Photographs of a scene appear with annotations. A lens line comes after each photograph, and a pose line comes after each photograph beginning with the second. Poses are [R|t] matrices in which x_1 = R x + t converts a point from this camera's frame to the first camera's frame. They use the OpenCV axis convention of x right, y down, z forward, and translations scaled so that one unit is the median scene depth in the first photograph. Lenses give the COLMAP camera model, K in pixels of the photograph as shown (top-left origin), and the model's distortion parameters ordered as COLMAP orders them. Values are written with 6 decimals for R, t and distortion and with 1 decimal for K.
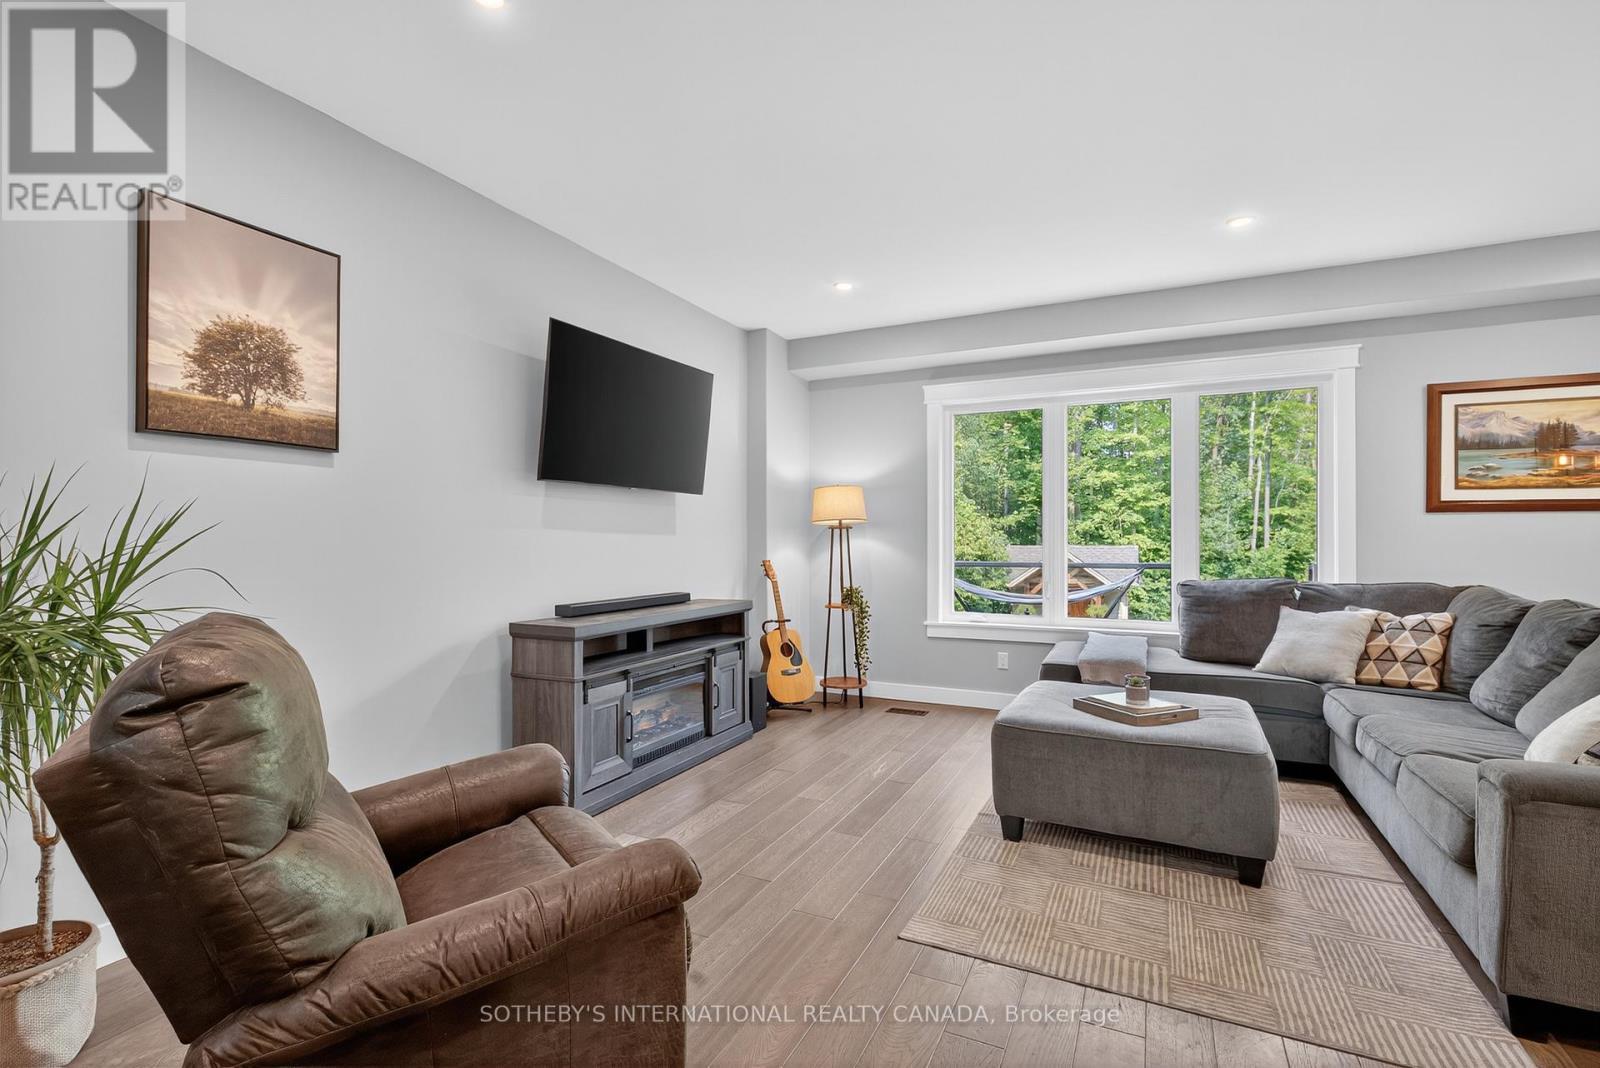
lens RADIAL K [[728.3, 0, 799.2], [0, 728.3, 535.3], [0, 0, 1]] dist [-0.003245, 0.001189]
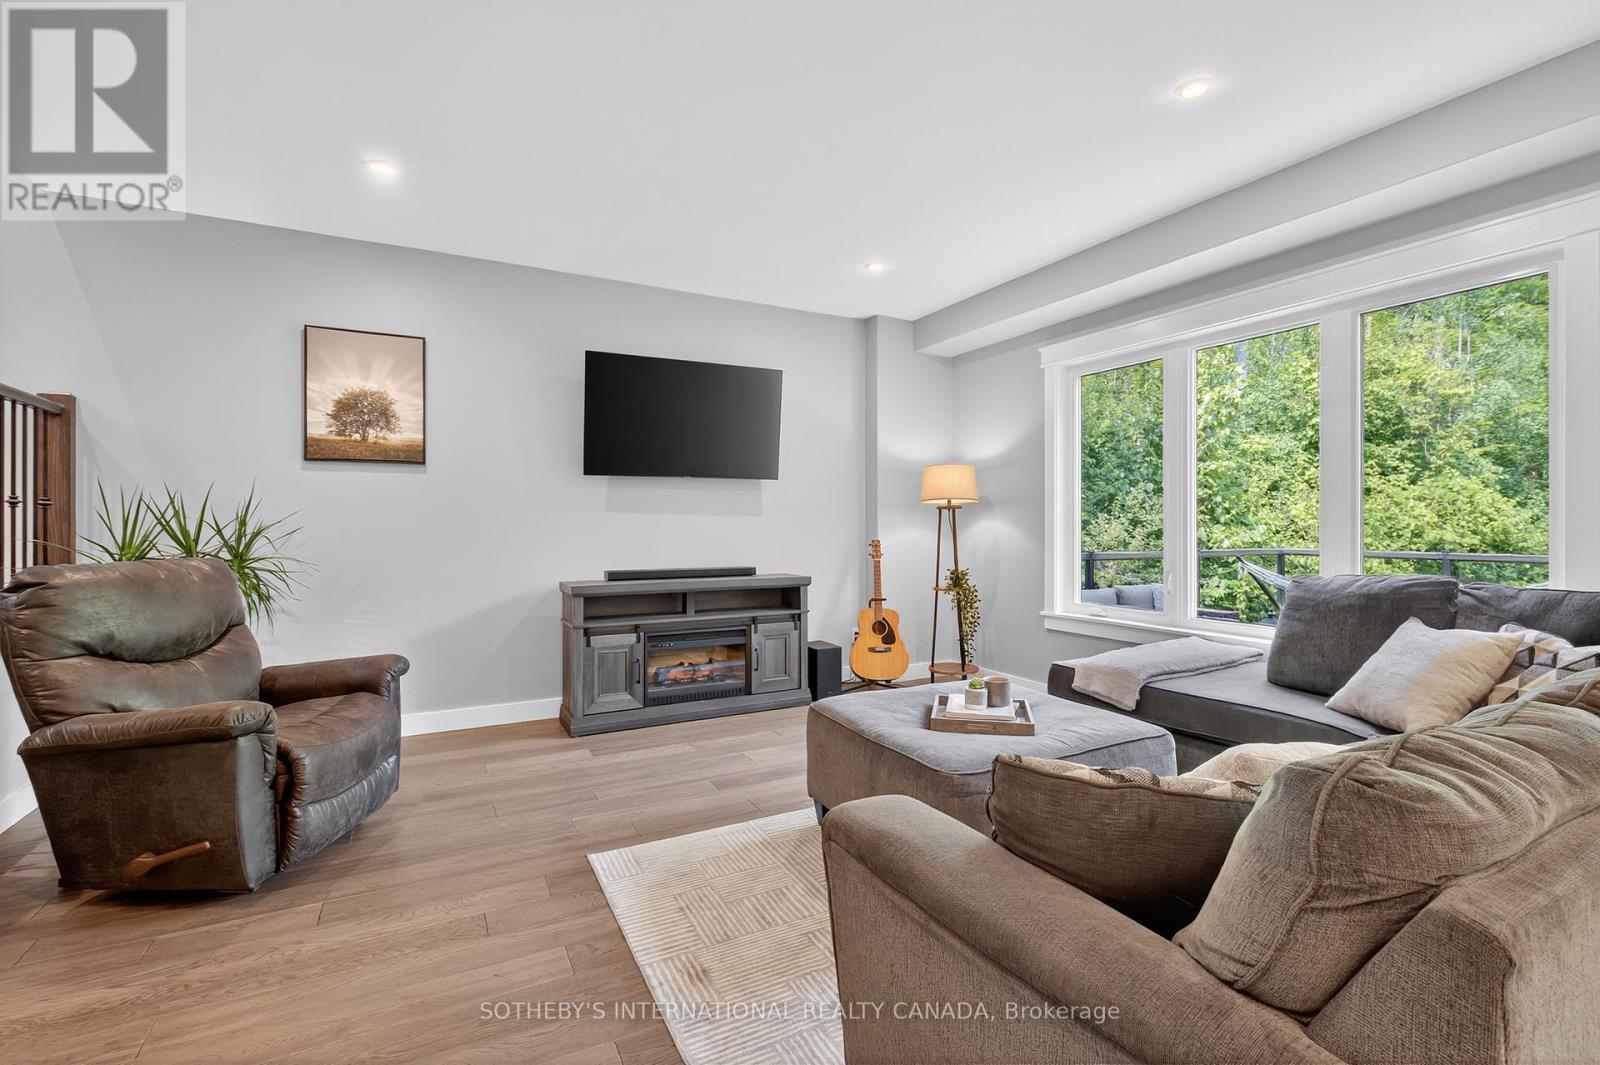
lens RADIAL K [[728.3, 0, 811.2], [0, 728.3, 522.2], [0, 0, 1]] dist [-0.003245, 0.001189]
pose [[0.811007, -0.000520, -0.585036, 0.616579], [0.004452, 0.999976, 0.005283, 0.003628], [0.585019, -0.006890, 0.810990, 0.142140]]
